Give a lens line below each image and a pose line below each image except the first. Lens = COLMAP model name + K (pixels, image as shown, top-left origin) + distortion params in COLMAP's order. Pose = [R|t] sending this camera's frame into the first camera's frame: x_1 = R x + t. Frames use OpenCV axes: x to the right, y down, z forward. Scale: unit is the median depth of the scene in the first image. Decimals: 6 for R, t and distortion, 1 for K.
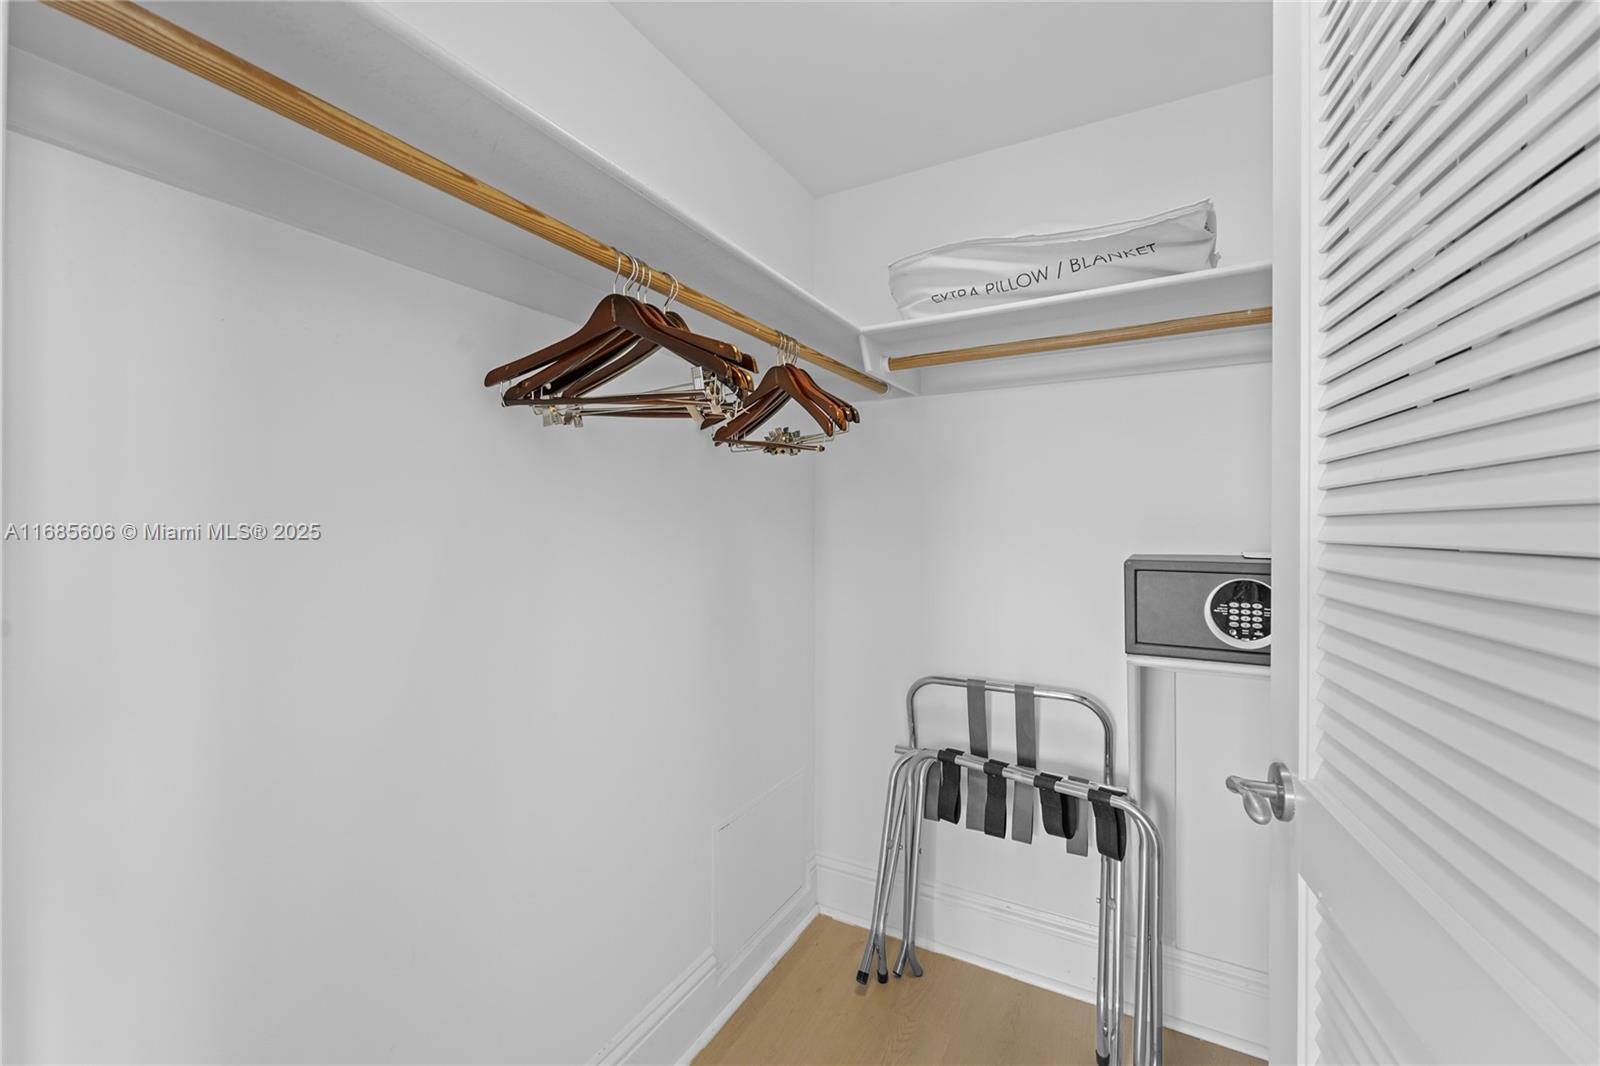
lens RADIAL K [[649.3, 0, 807.3], [0, 649.3, 536.4], [0, 0, 1]] dist [0.000284, -0.000355]
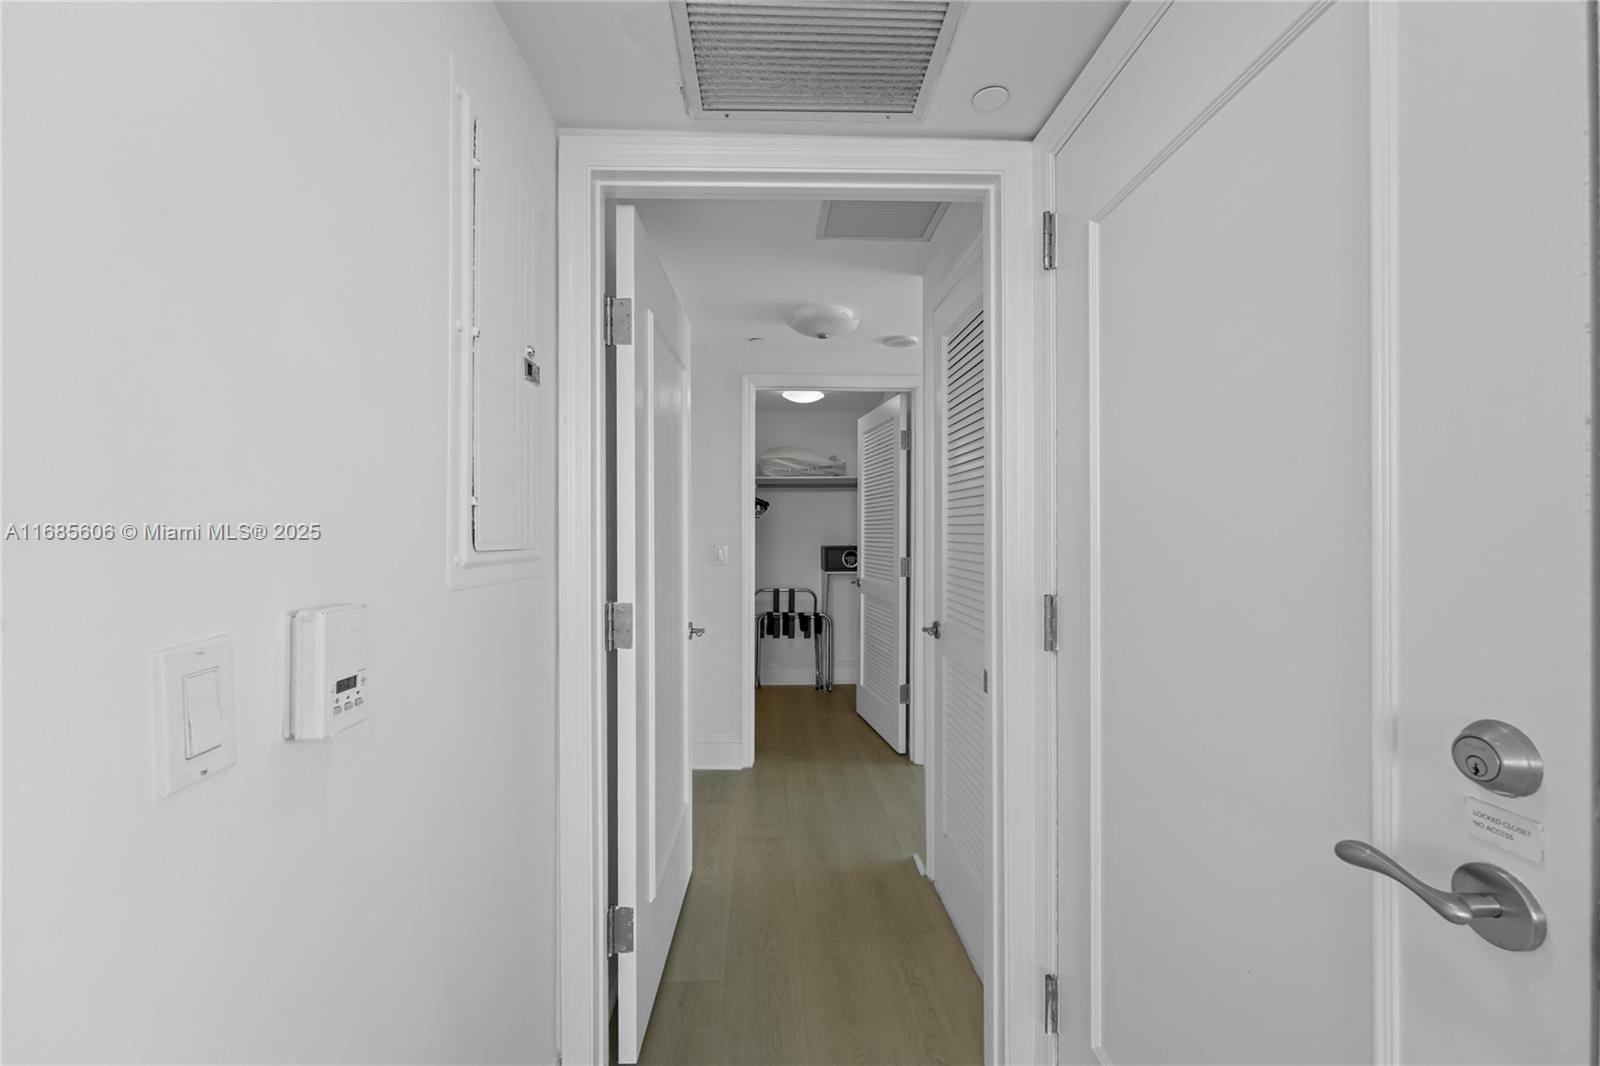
lens RADIAL K [[649.3, 0, 799.7], [0, 649.3, 530.5], [0, 0, 1]] dist [0.000284, -0.000355]
pose [[0.850328, -0.002346, 0.526247, -1.376718], [0.007678, 0.999939, -0.007948, -0.023574], [-0.526196, 0.010799, 0.850294, -1.810817]]
